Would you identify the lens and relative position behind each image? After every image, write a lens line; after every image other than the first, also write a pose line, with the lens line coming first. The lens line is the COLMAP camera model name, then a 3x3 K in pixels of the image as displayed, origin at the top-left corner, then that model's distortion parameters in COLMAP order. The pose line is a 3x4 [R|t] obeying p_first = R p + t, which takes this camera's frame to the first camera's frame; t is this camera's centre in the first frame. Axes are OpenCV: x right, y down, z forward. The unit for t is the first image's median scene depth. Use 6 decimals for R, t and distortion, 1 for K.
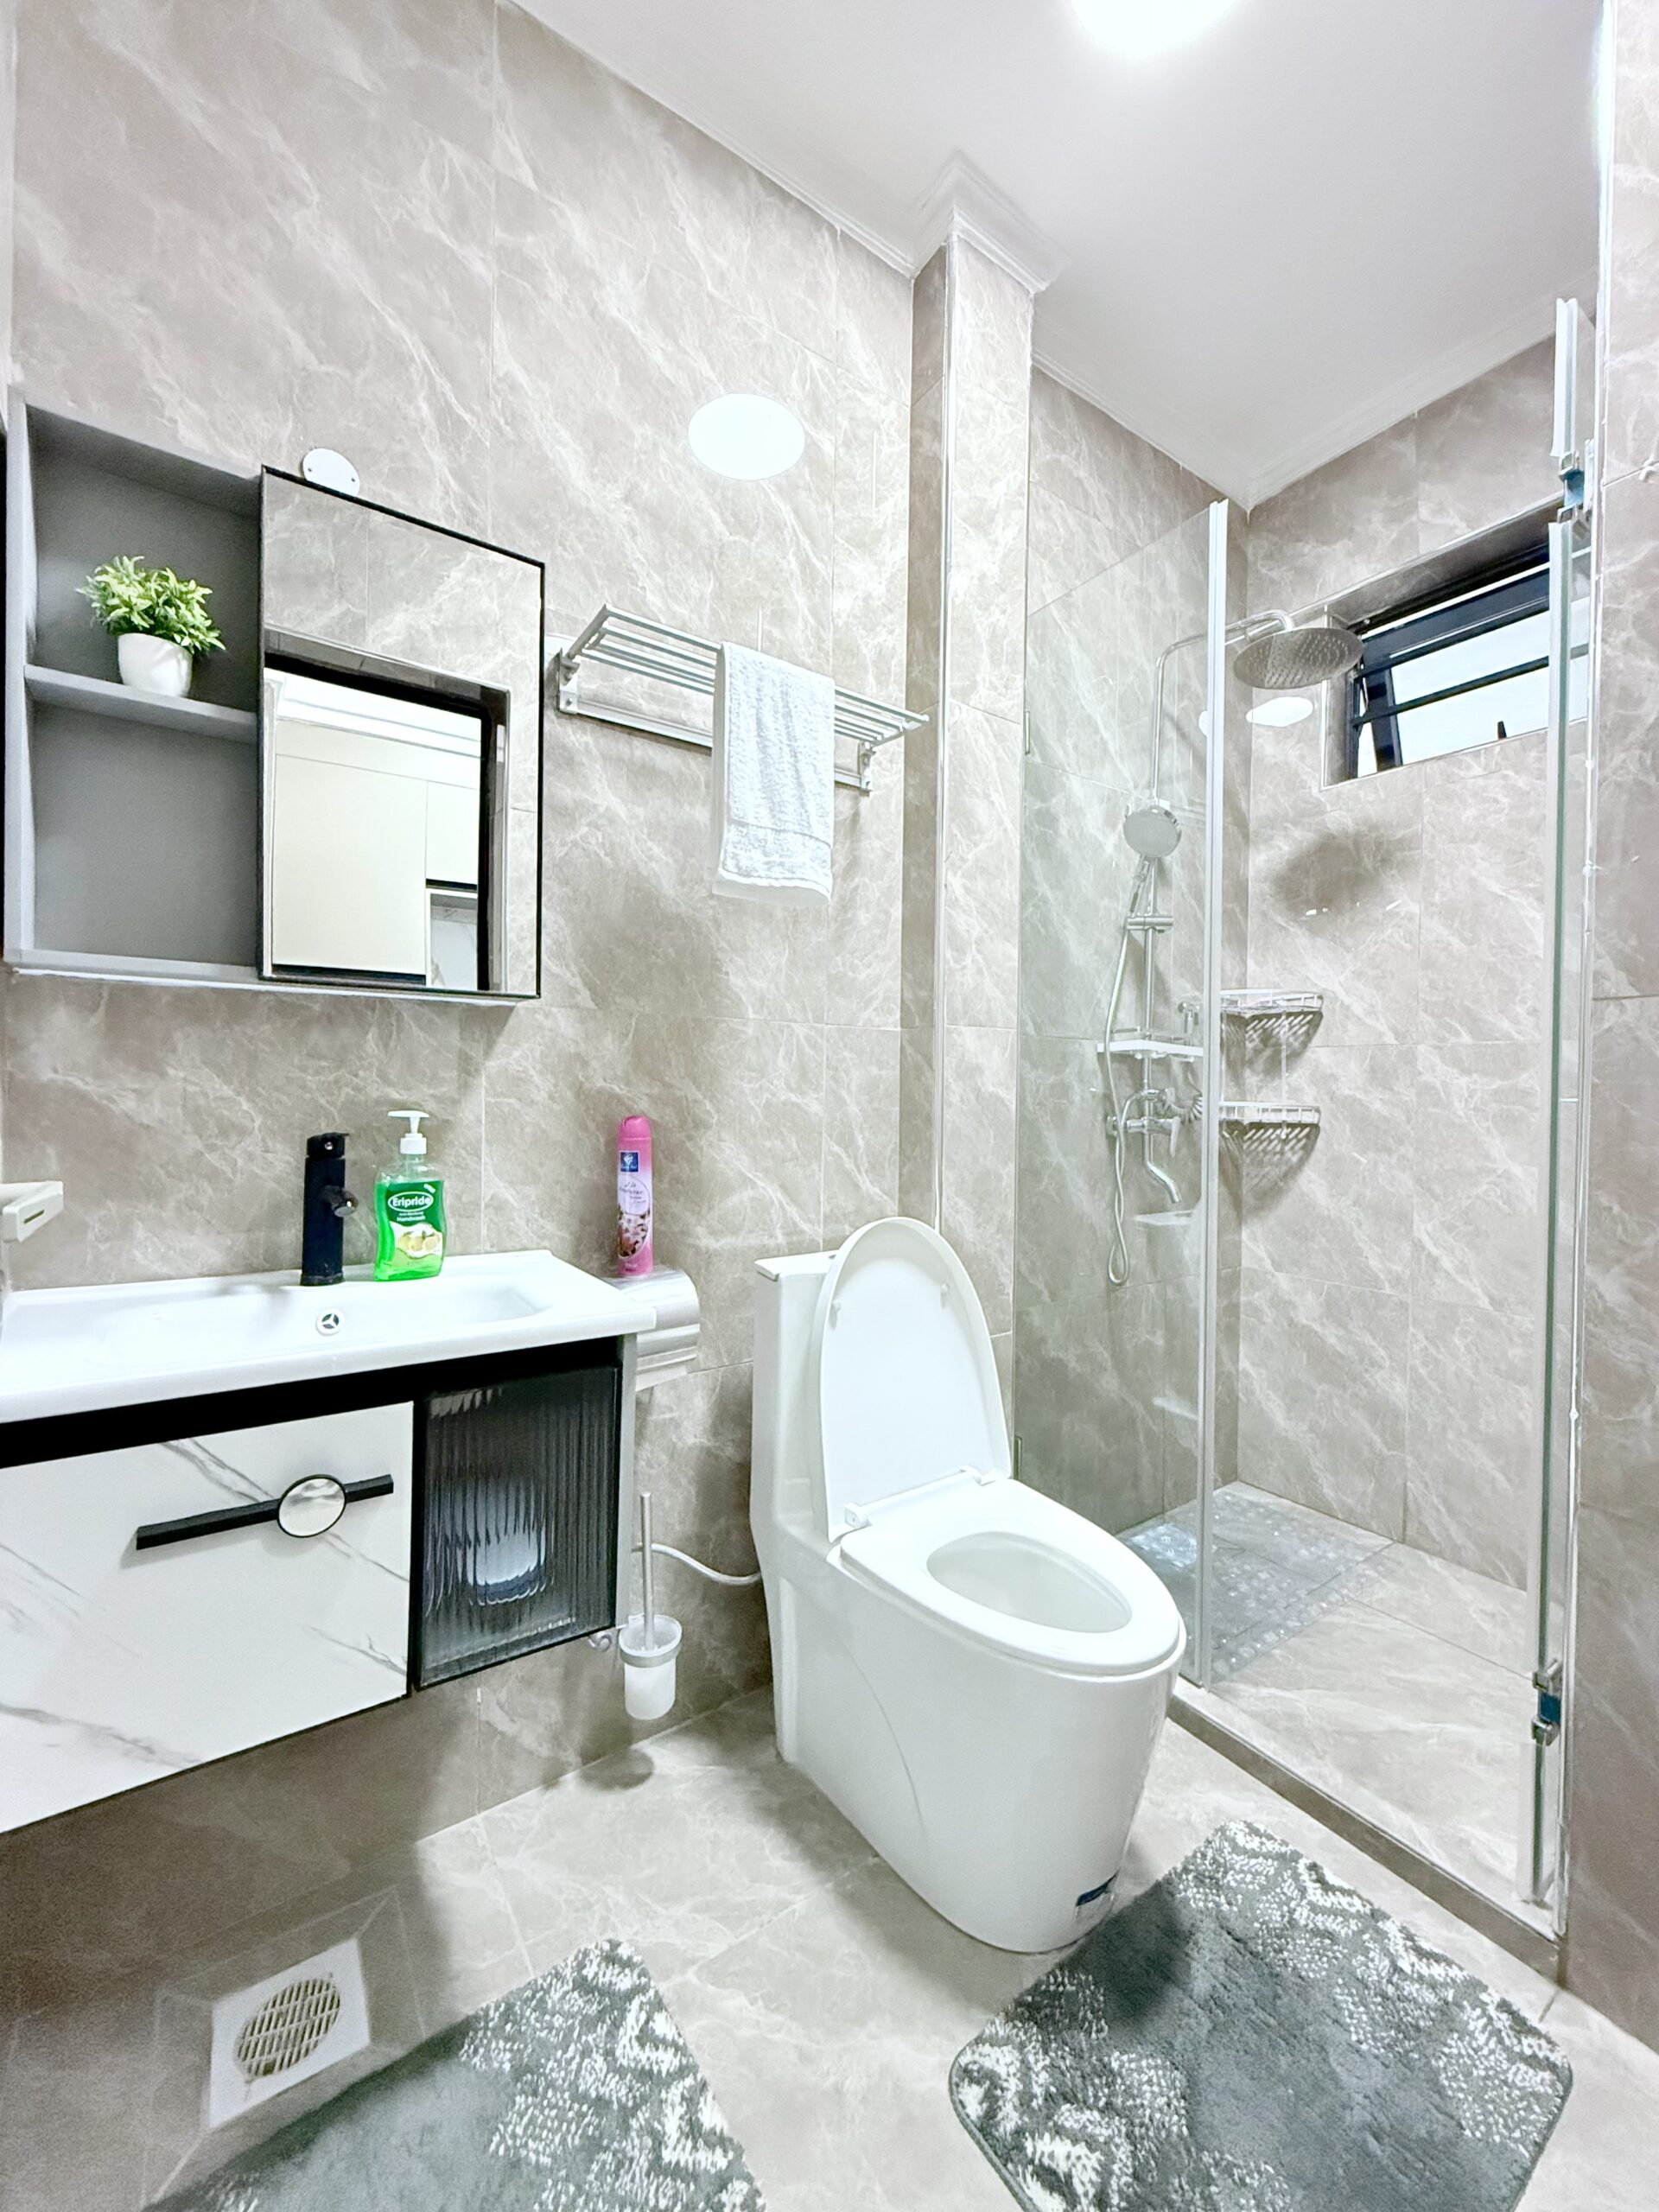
lens RADIAL K [[881.9, 0, 830.9], [0, 881.9, 1098.5], [0, 0, 1]] dist [-0.000569, 0.000104]
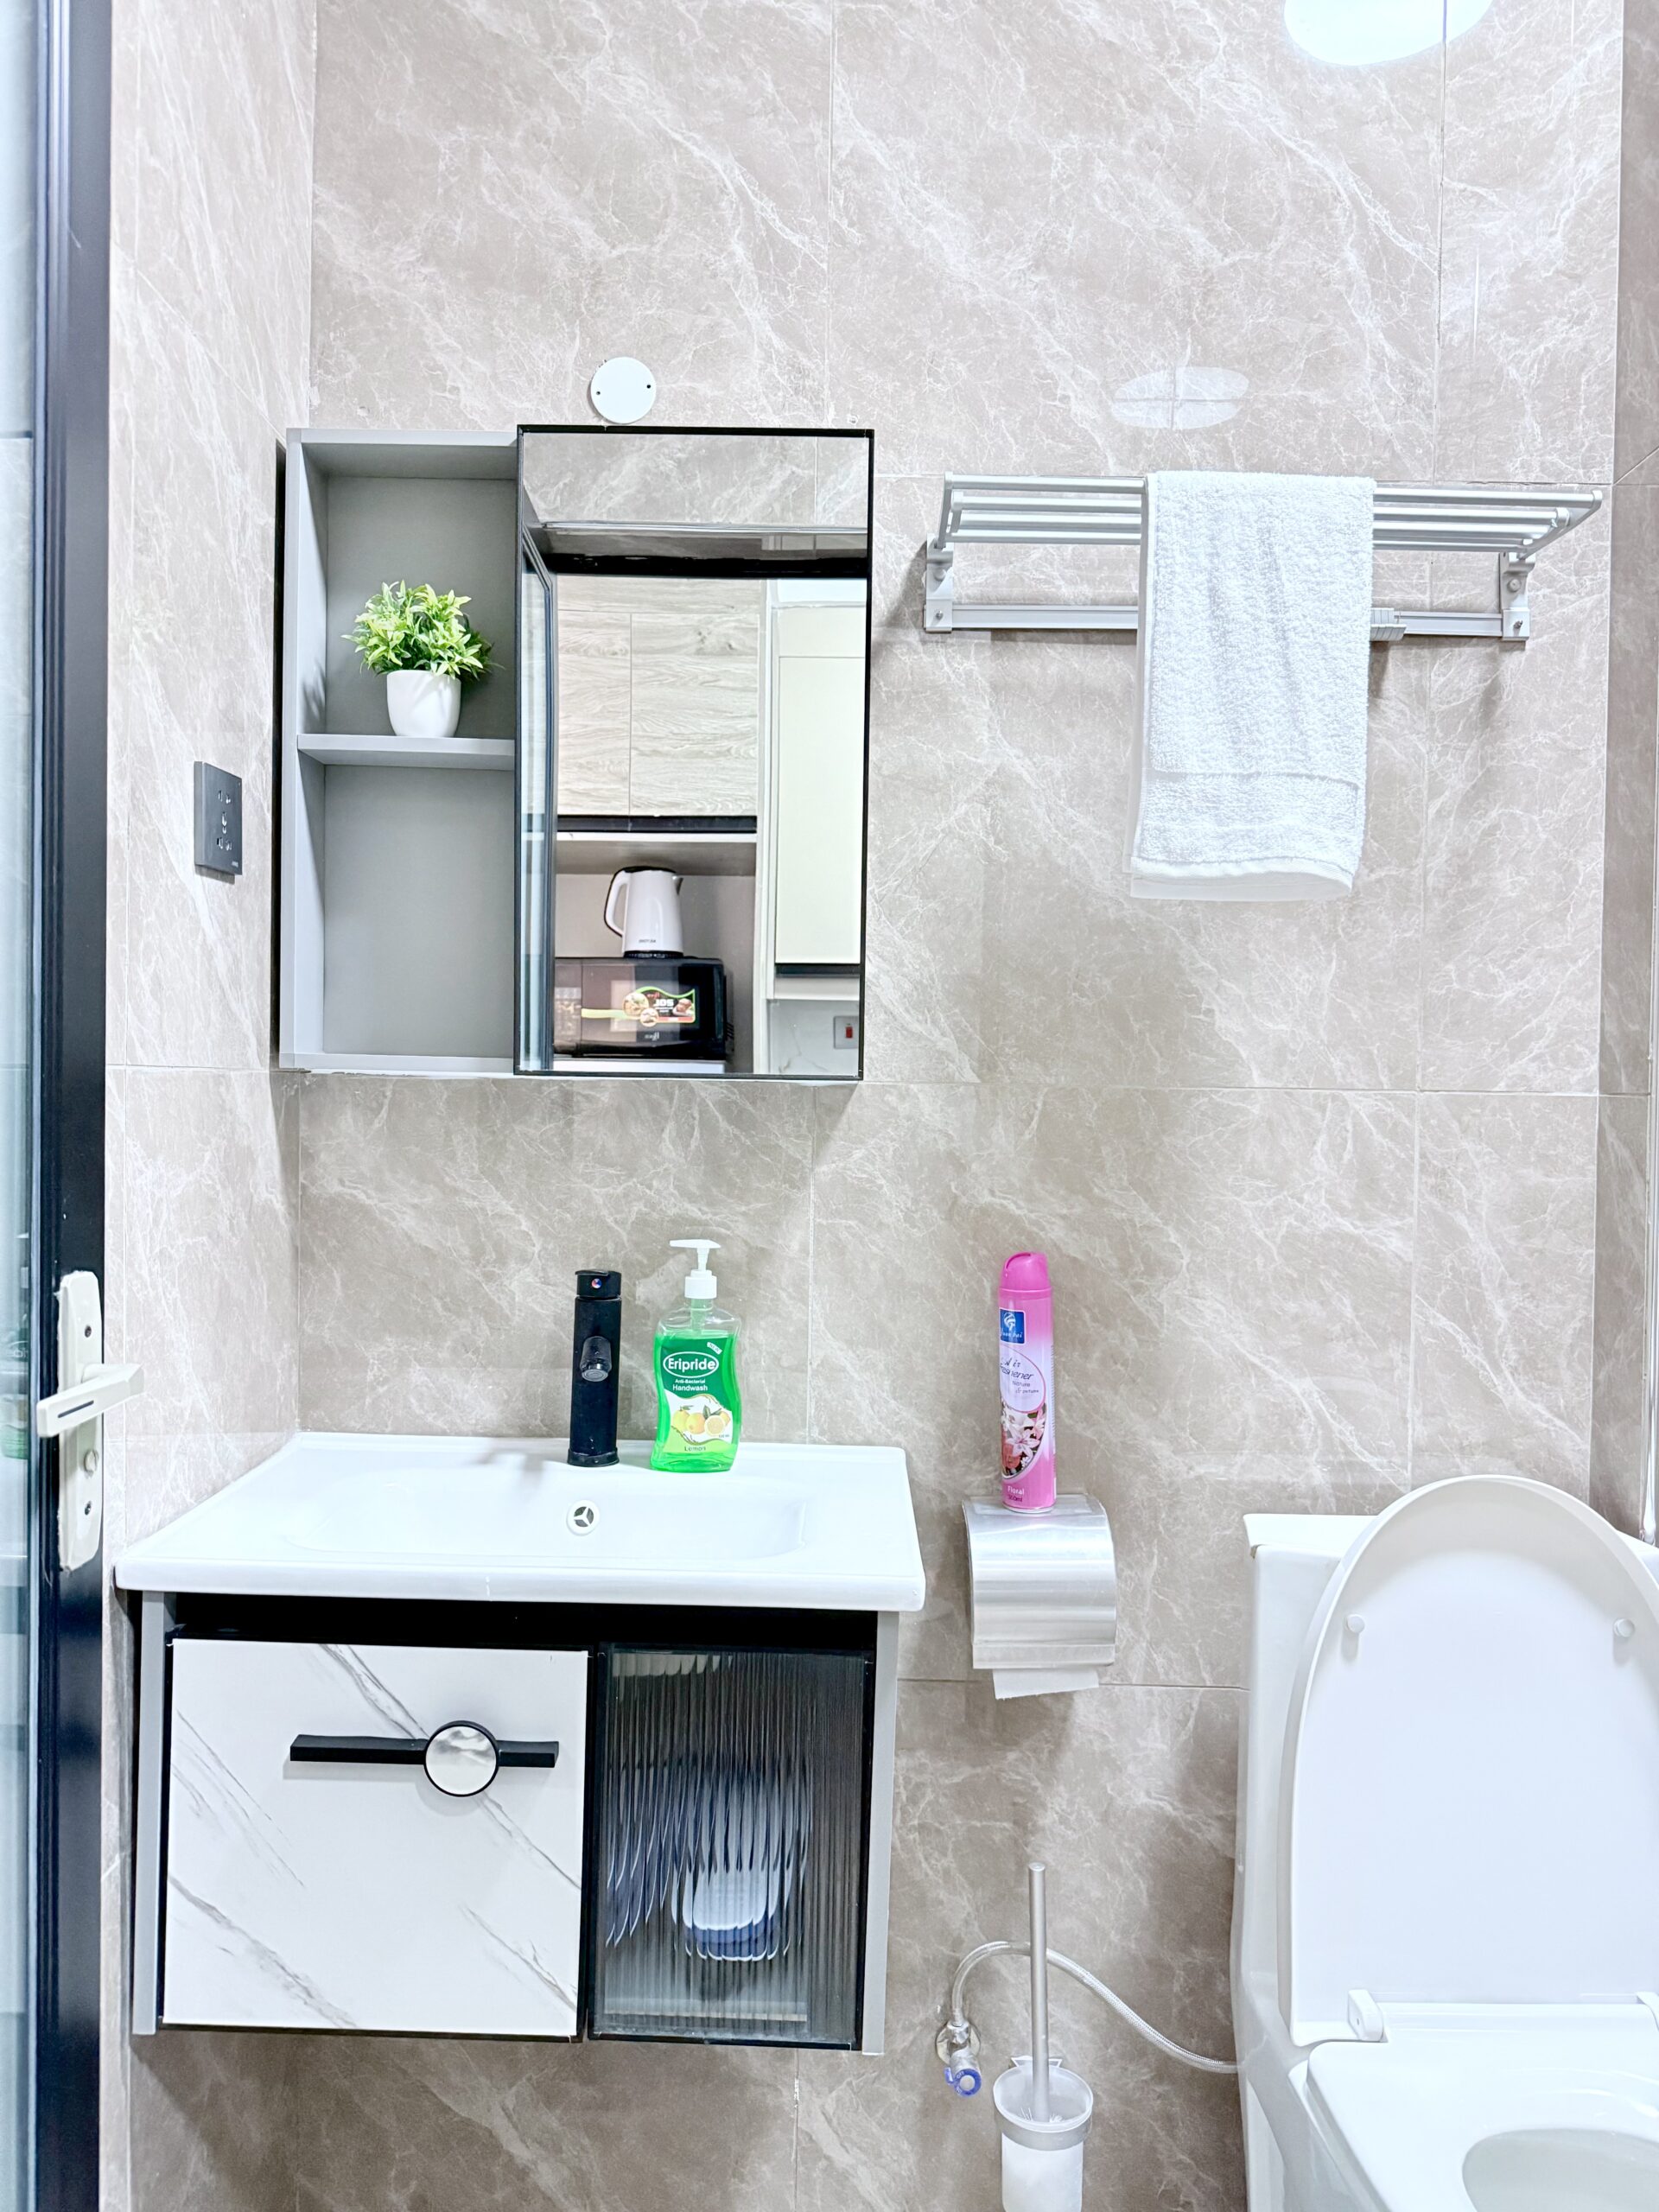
lens RADIAL K [[1527.2, 0, 834.2], [0, 1527.2, 1117.7], [0, 0, 1]] dist [0.071685, -0.101443]
pose [[0.814139, 0.012452, -0.580537, 0.311957], [-0.012436, 0.999915, 0.004007, -0.083167], [0.580537, 0.003957, 0.814224, 0.028750]]
